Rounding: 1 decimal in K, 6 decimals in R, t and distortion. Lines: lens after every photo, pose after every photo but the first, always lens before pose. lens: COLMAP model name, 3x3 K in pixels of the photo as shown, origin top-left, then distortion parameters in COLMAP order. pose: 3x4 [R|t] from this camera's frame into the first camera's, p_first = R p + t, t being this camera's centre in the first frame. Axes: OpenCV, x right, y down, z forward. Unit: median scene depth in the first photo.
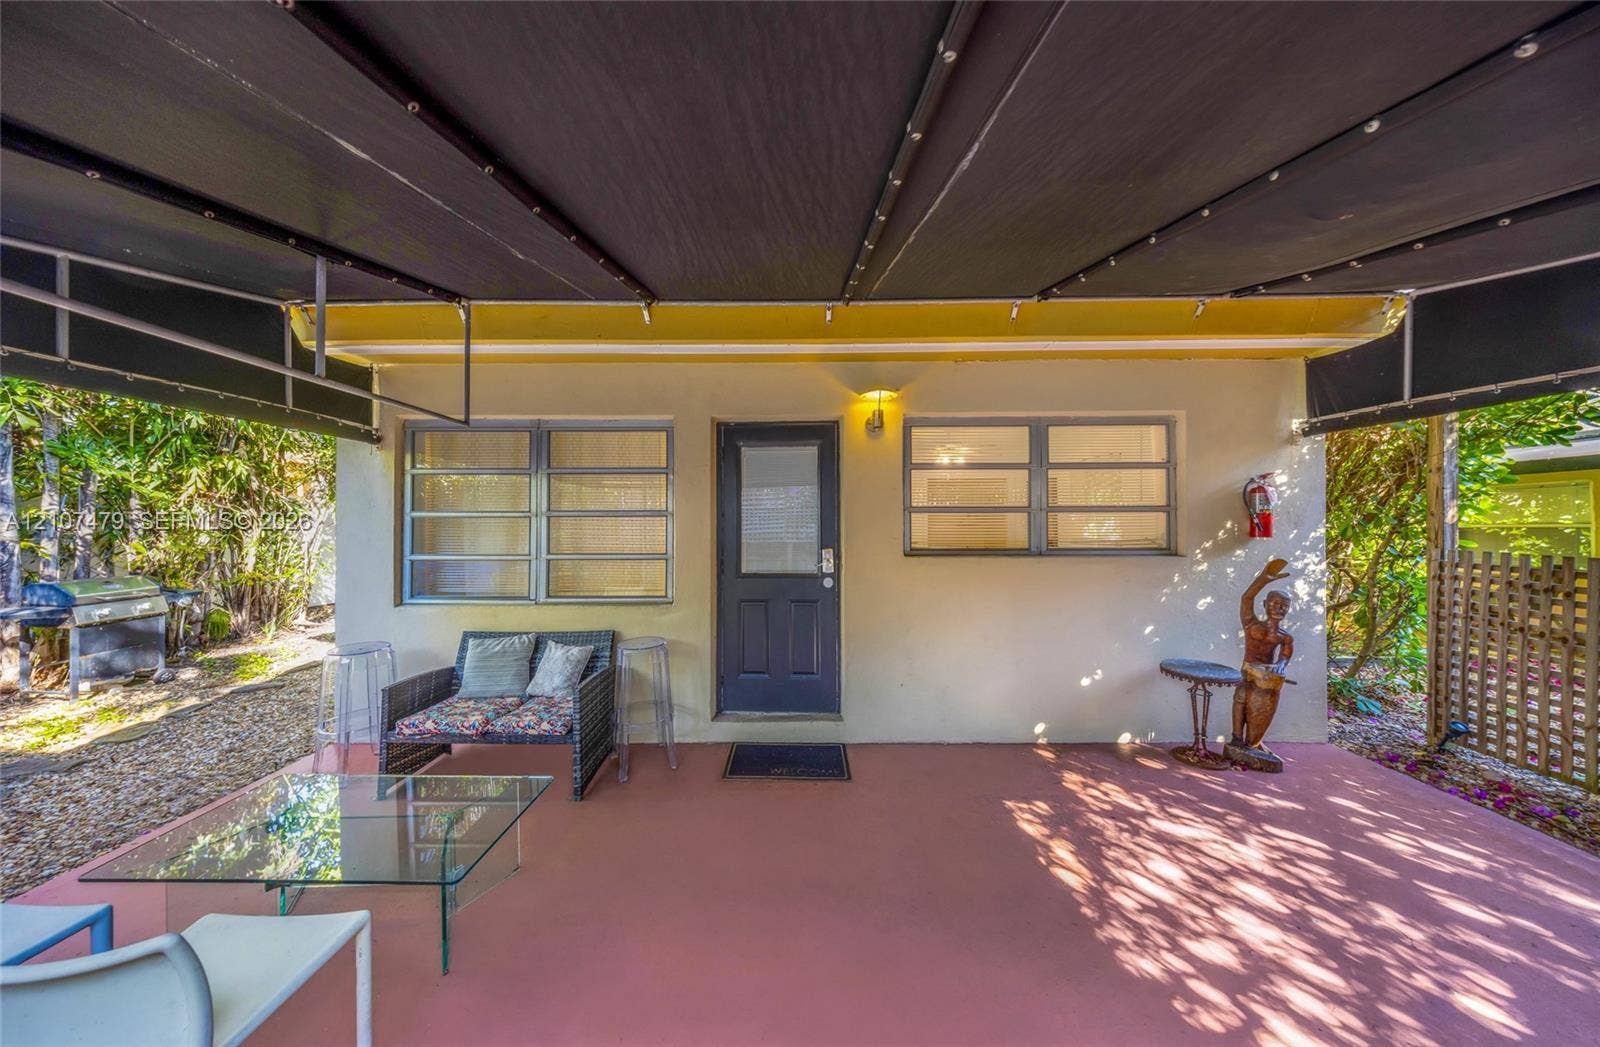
lens RADIAL K [[522.4, 0, 800.9], [0, 522.4, 529.1], [0, 0, 1]] dist [0.001858, 0.000528]
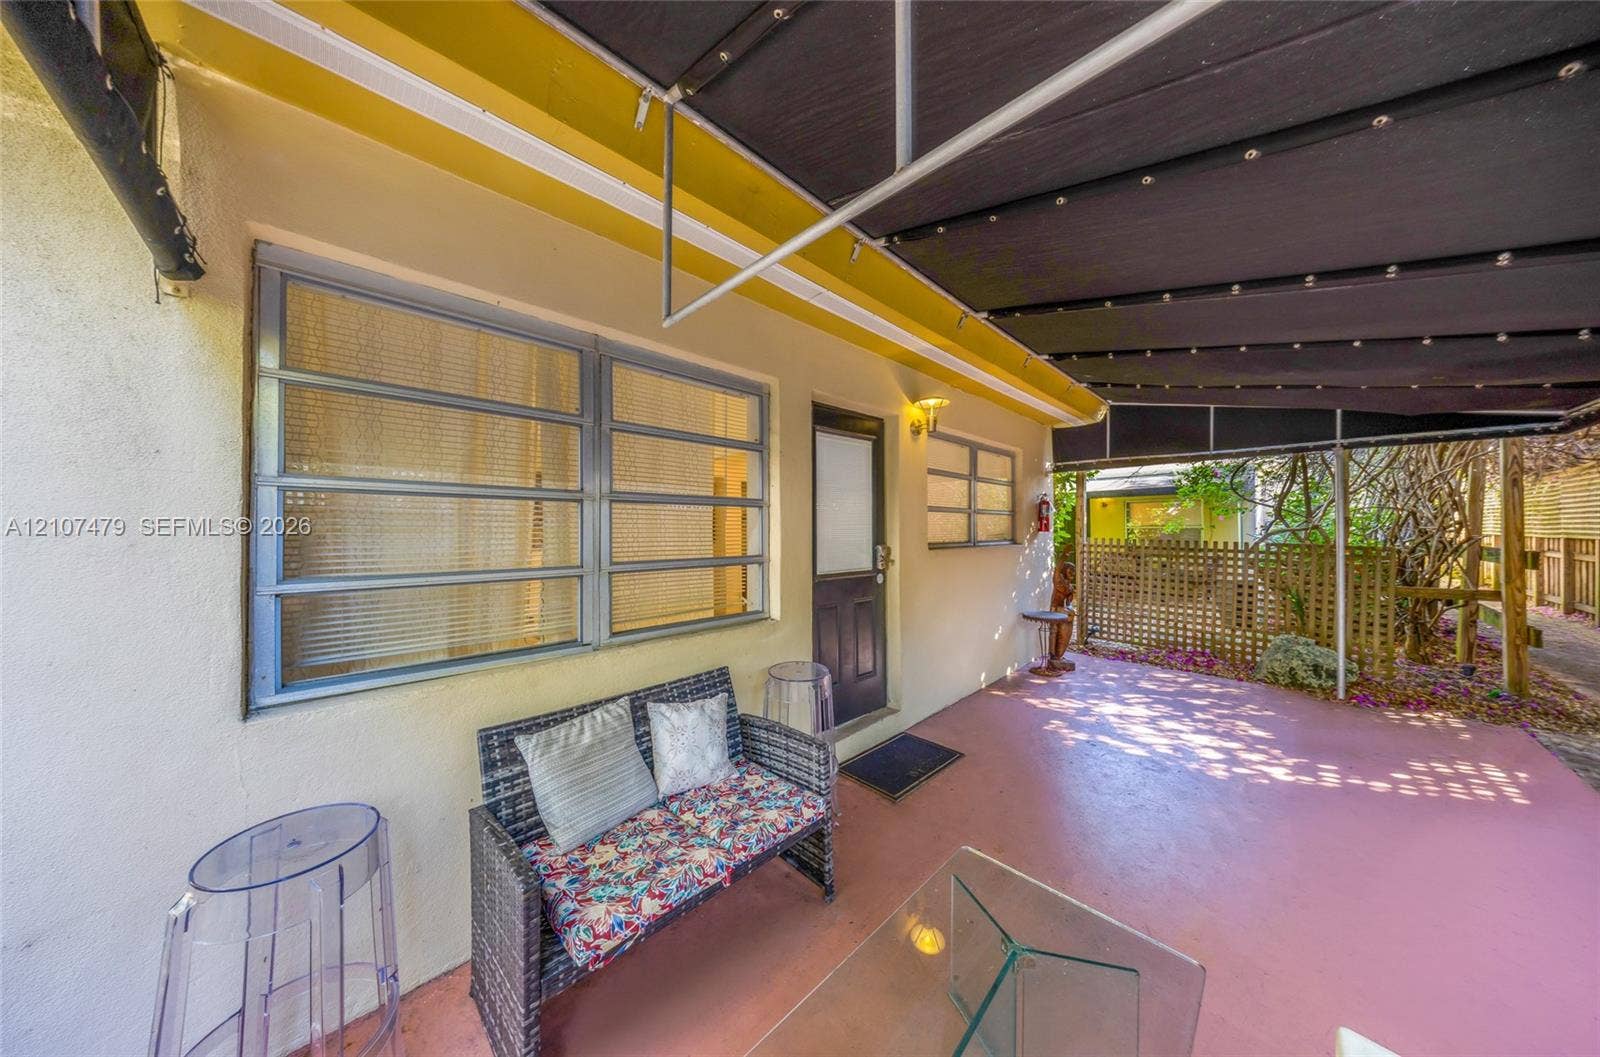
lens RADIAL K [[522.4, 0, 802.9], [0, 522.4, 527.7], [0, 0, 1]] dist [0.001858, 0.000528]
pose [[0.661024, 0.004293, 0.750352, -1.083643], [-0.001589, 0.999989, -0.004322, 0.012560], [-0.750363, 0.001665, 0.661024, 0.602758]]
